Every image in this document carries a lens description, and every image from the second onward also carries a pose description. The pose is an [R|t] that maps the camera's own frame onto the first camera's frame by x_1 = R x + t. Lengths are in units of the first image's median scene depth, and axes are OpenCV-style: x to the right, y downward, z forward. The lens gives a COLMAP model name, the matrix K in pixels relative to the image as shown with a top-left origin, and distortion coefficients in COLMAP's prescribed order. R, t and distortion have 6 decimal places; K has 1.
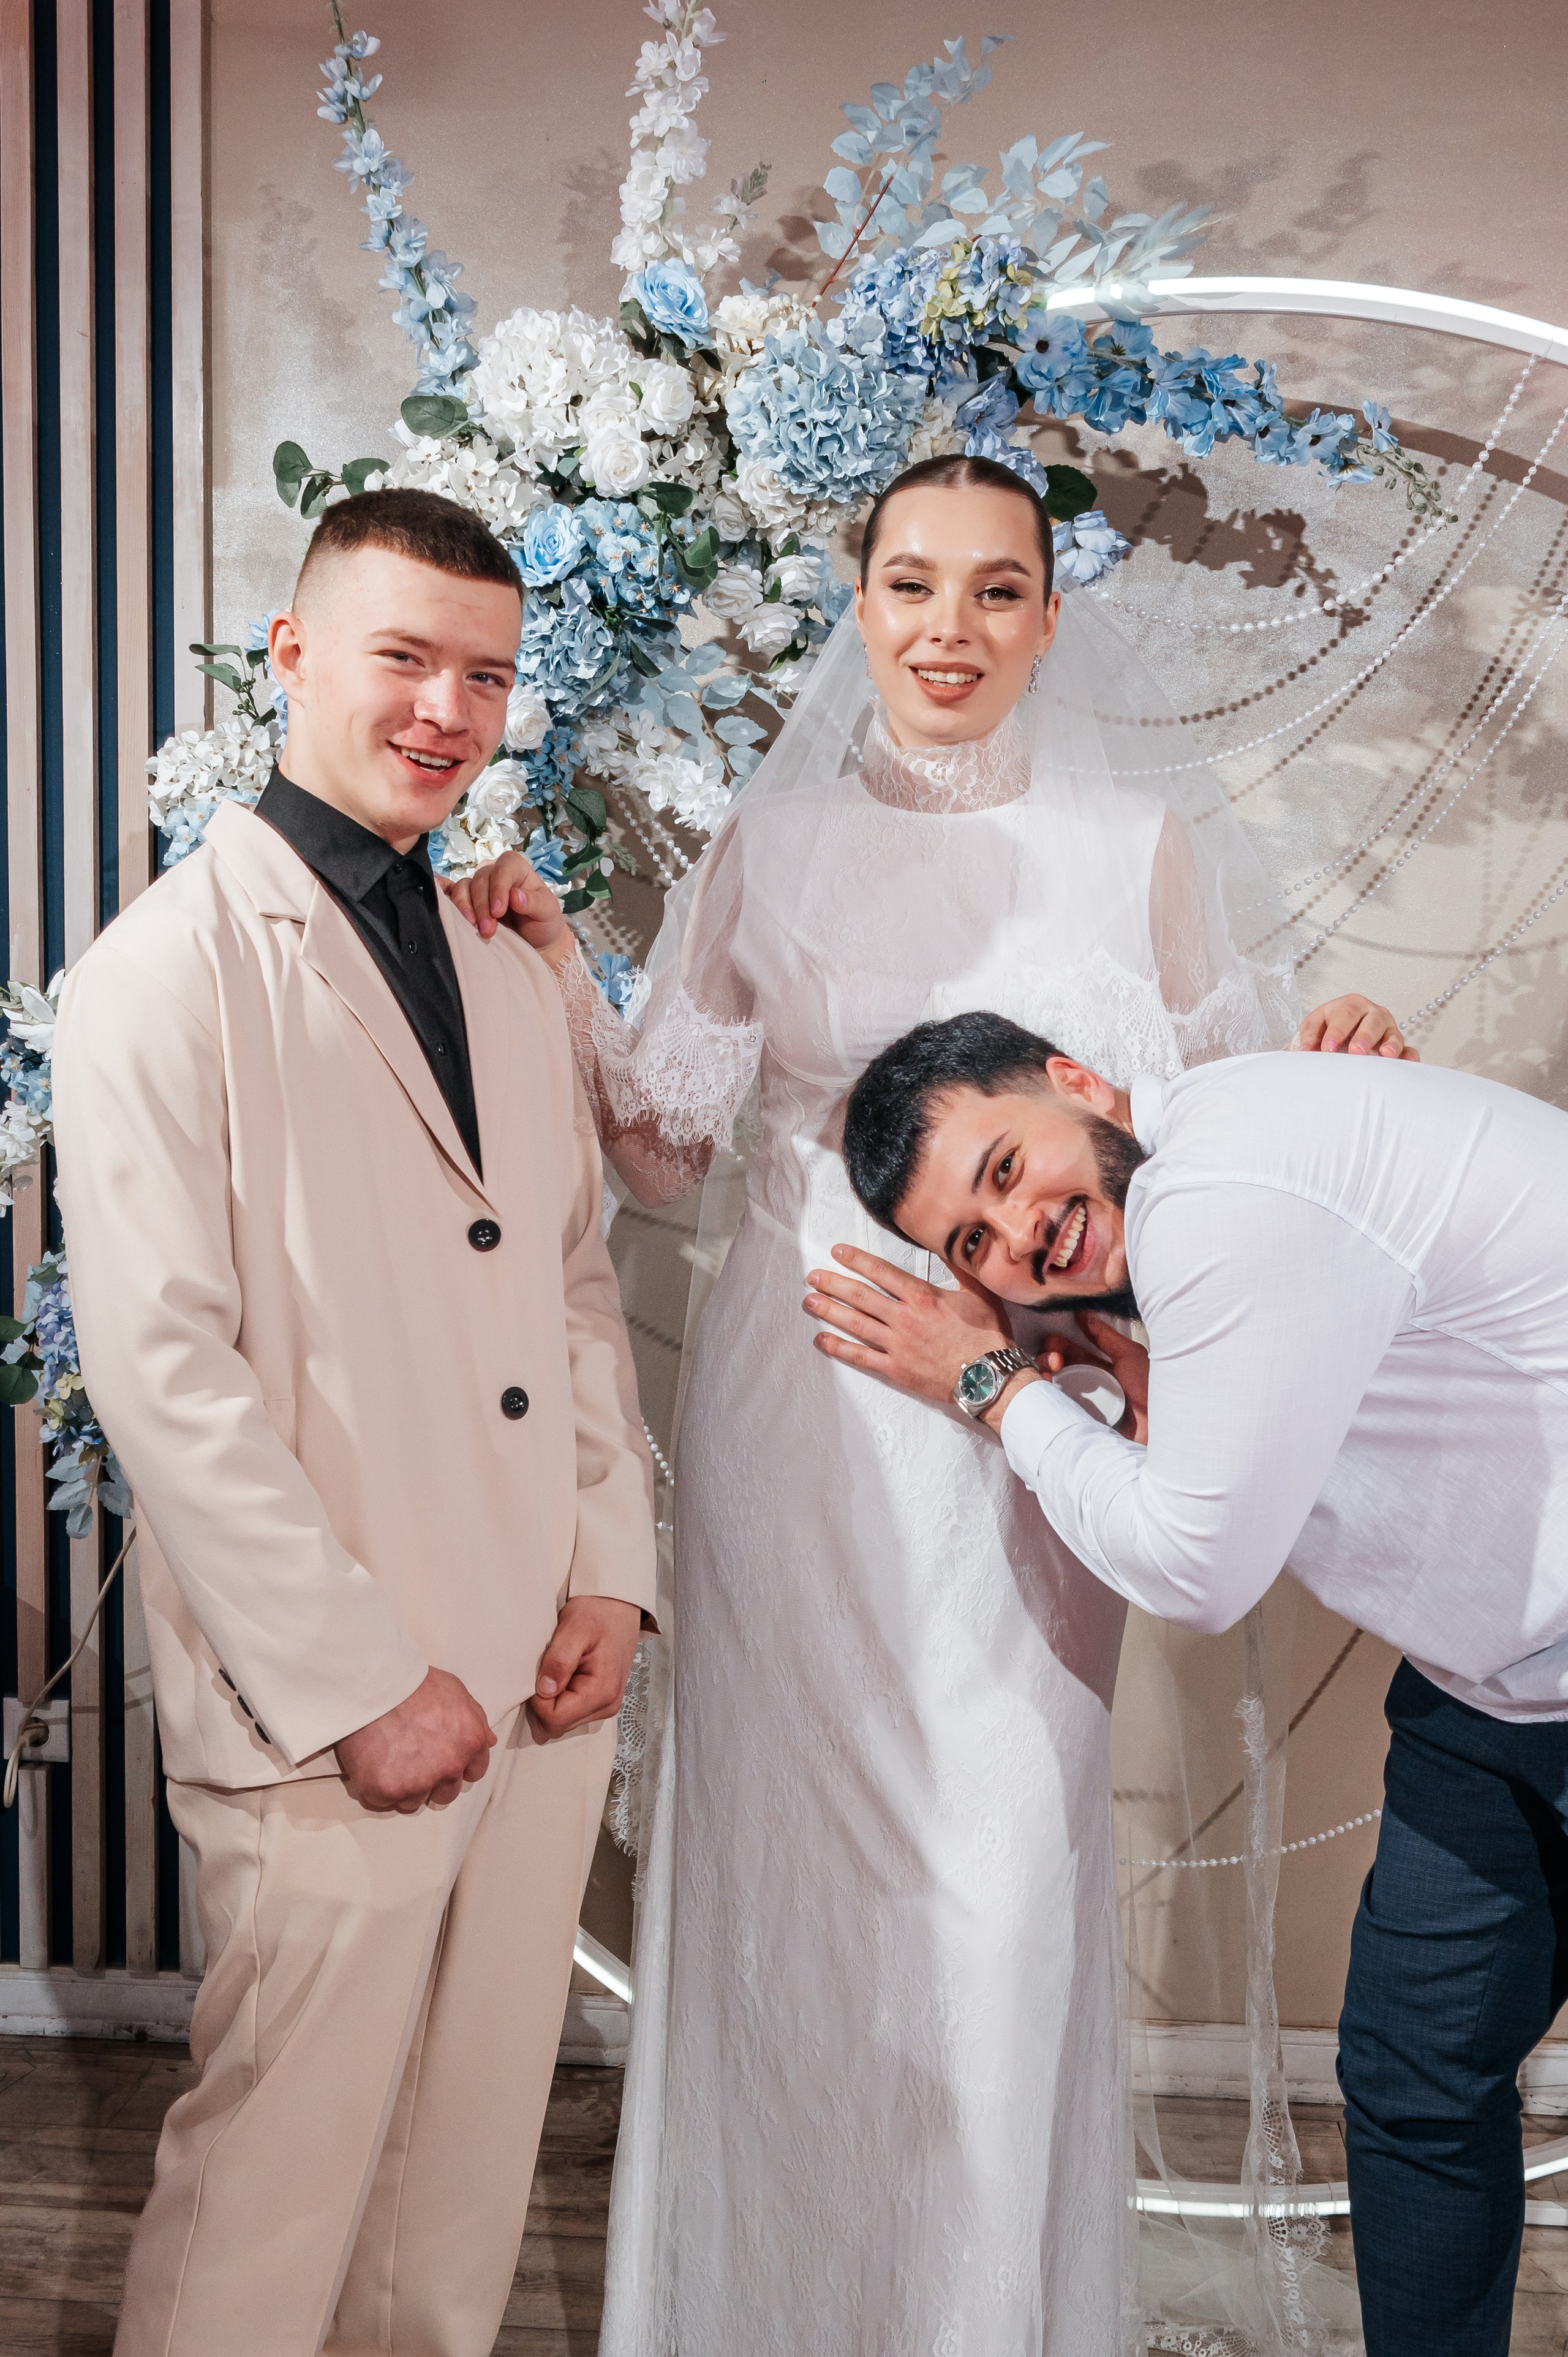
lens RADIAL K [[2600.8, 0, 781.6], [0, 2600.8, 1187.1], [0, 0, 1]] dist [-0.004337, -0.006824]
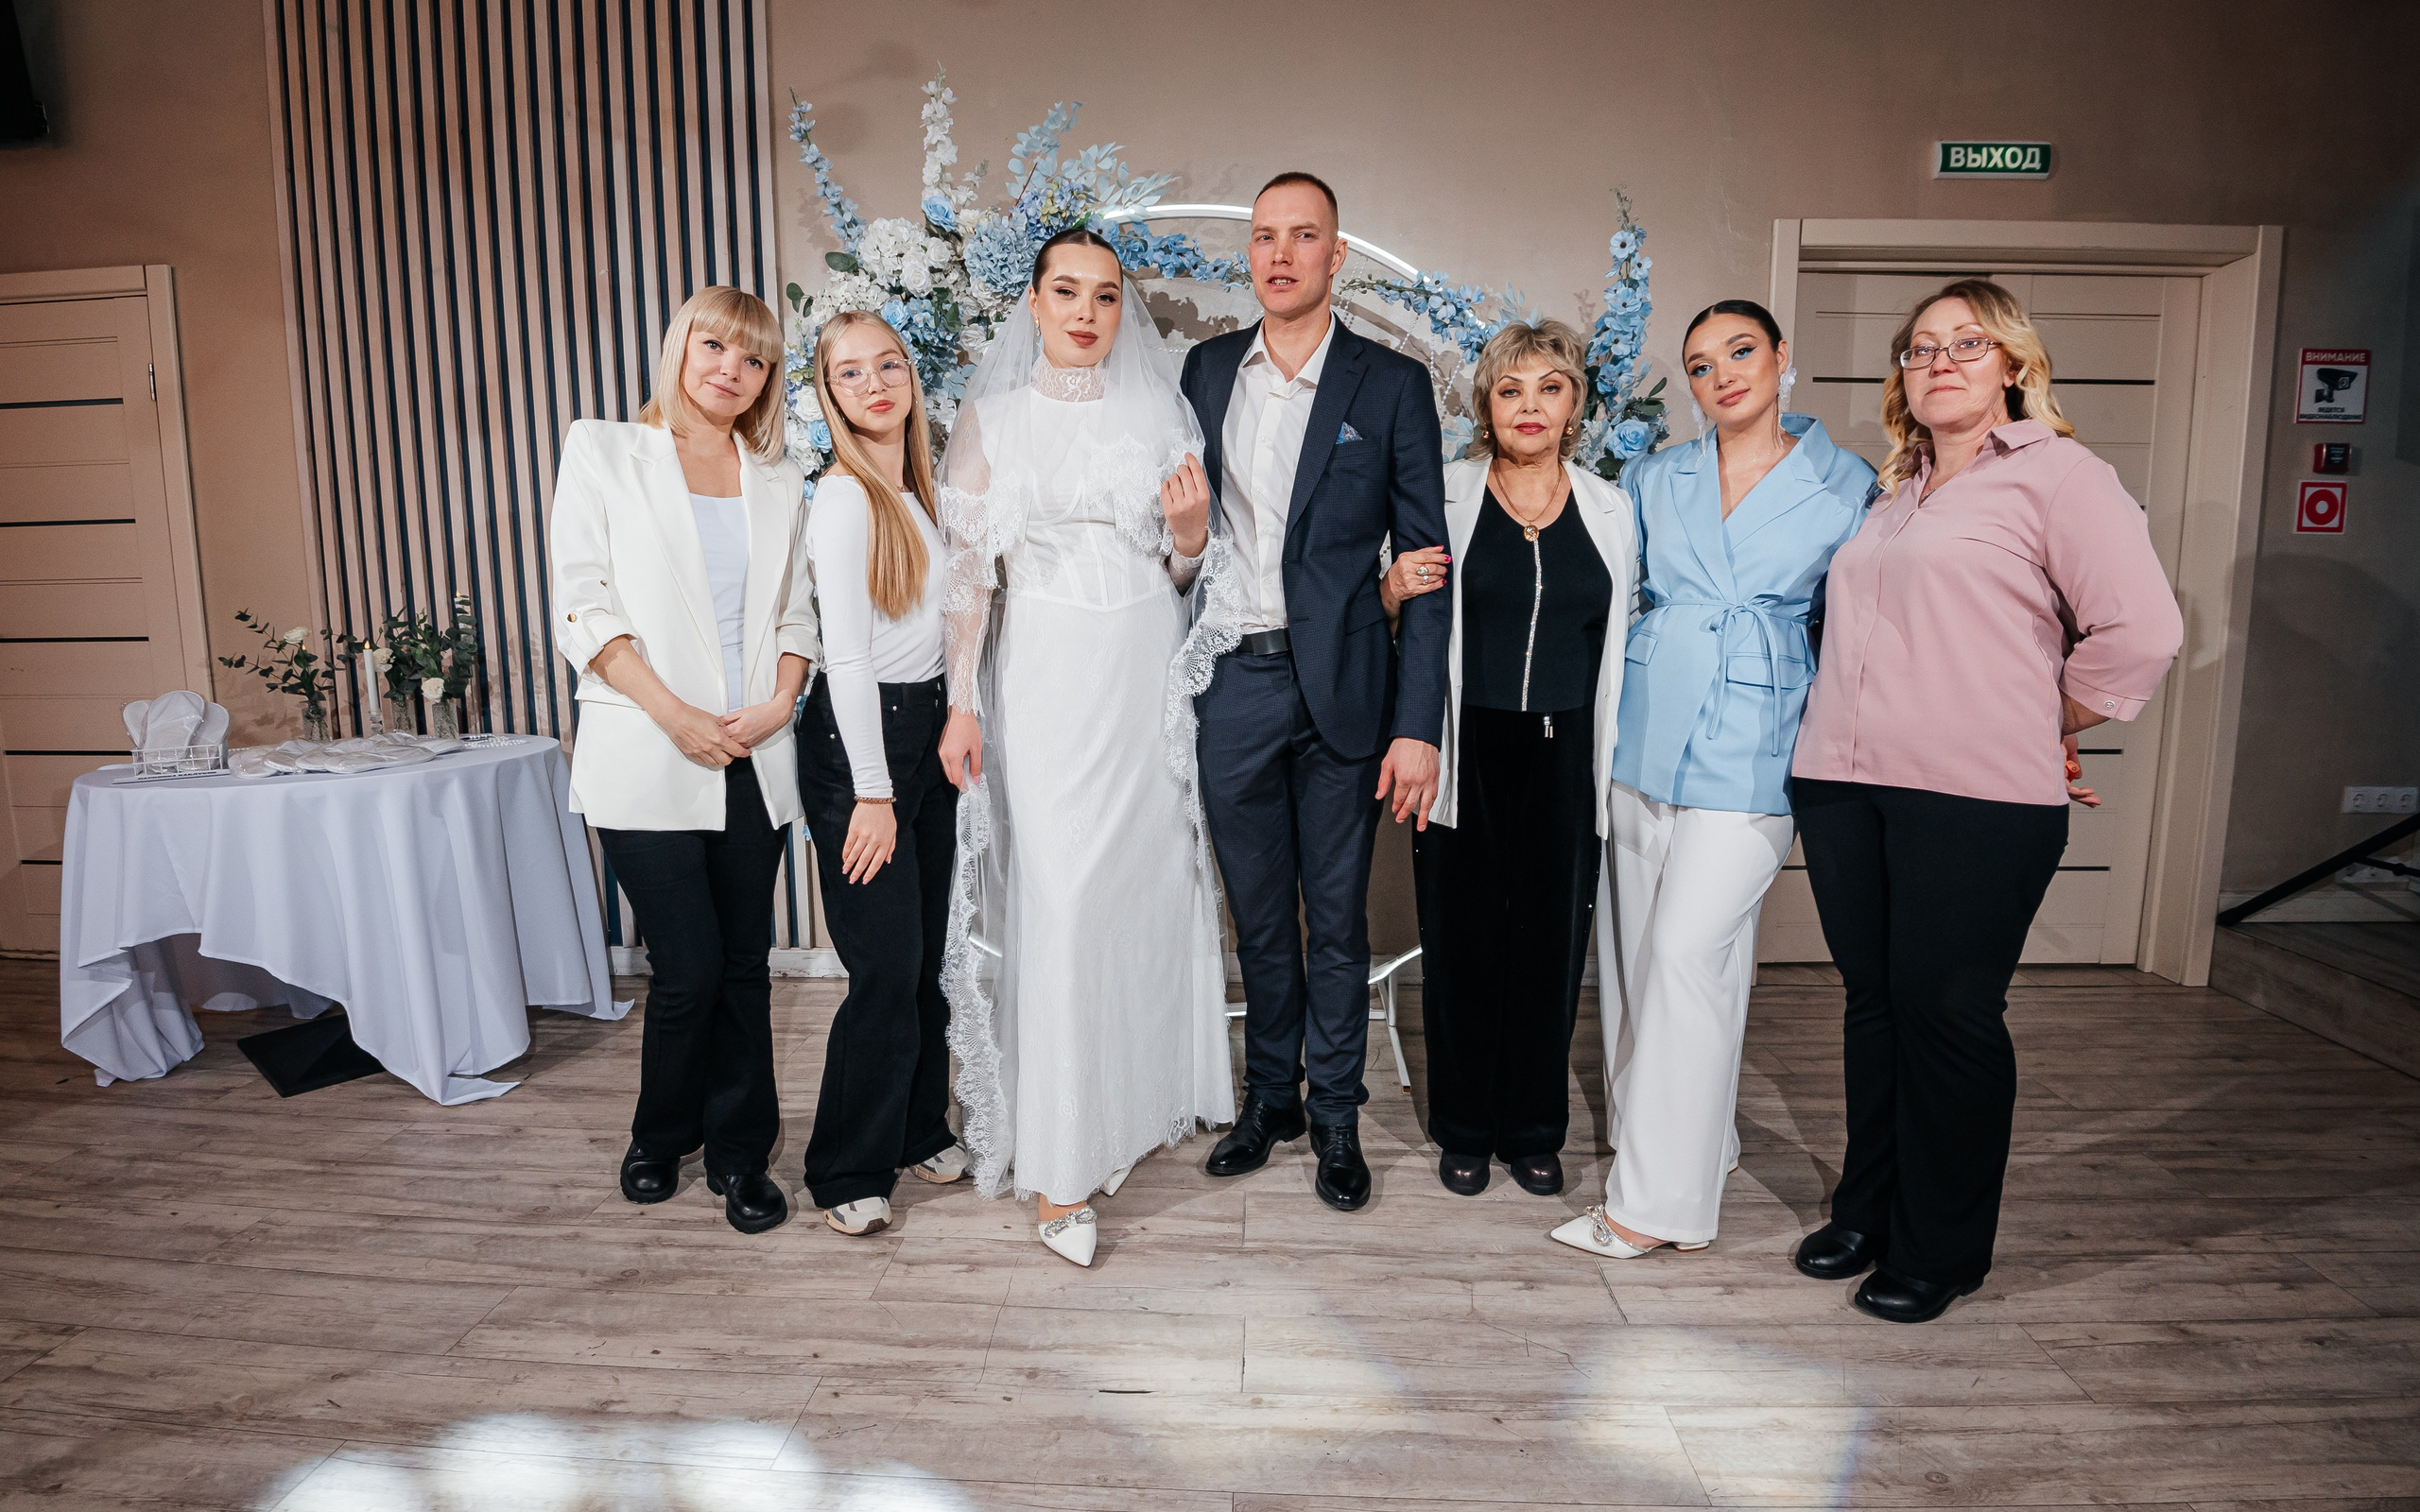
lens RADIAL K [[1118.0, 0, 1210.2], [0, 1118.0, 743.7], [0, 0, 1]] dist [-0.006864, -0.024853]
pose [[0.999290, -0.027622, 0.025609, 0.162953], [0.026955, 0.999298, 0.026015, 0.125674], [-0.026310, -0.025306, 0.999333, -0.043707]]
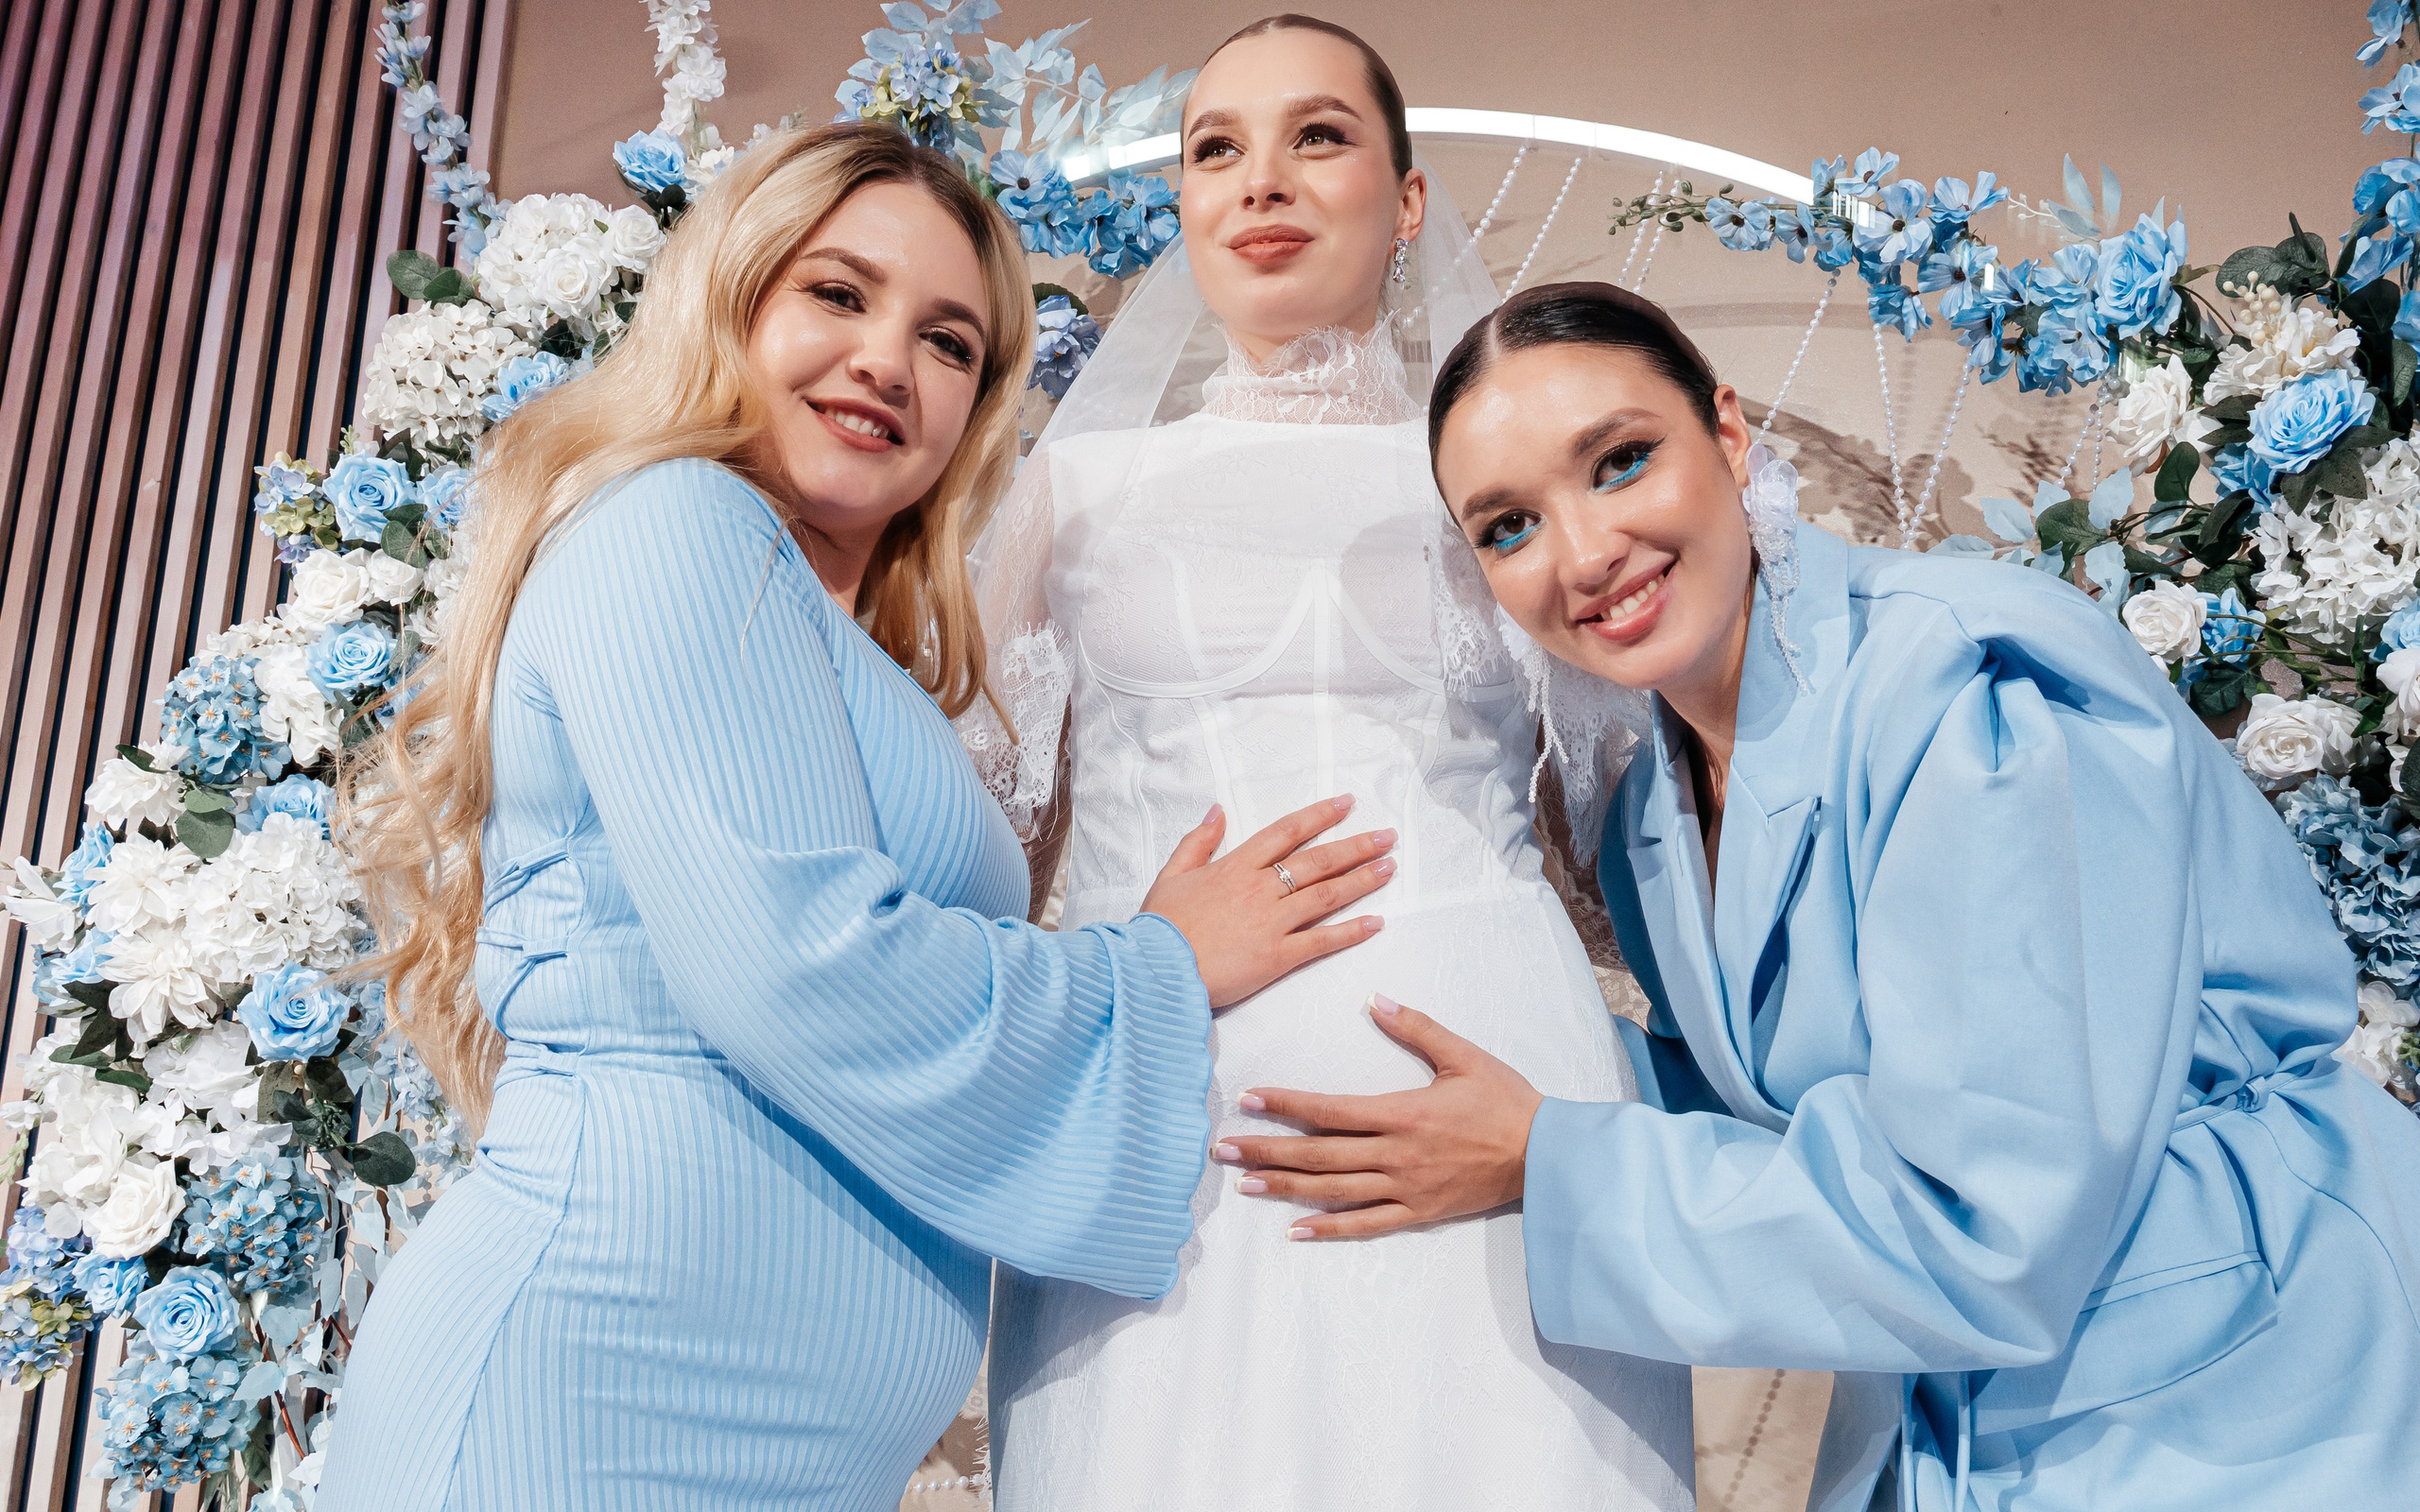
lens RADIAL K [[1792.7, 0, 1210.4], [0, 1792.7, 757.5], [0, 0, 1]] dist [-0.032597, -0.001323]
pose [[0.986729, -0.078337, -0.142227, 0.255206], [0.018791, 0.925130, -0.379185, 0.152213], [0.161283, 0.371480, 0.914325, 0.457197]]
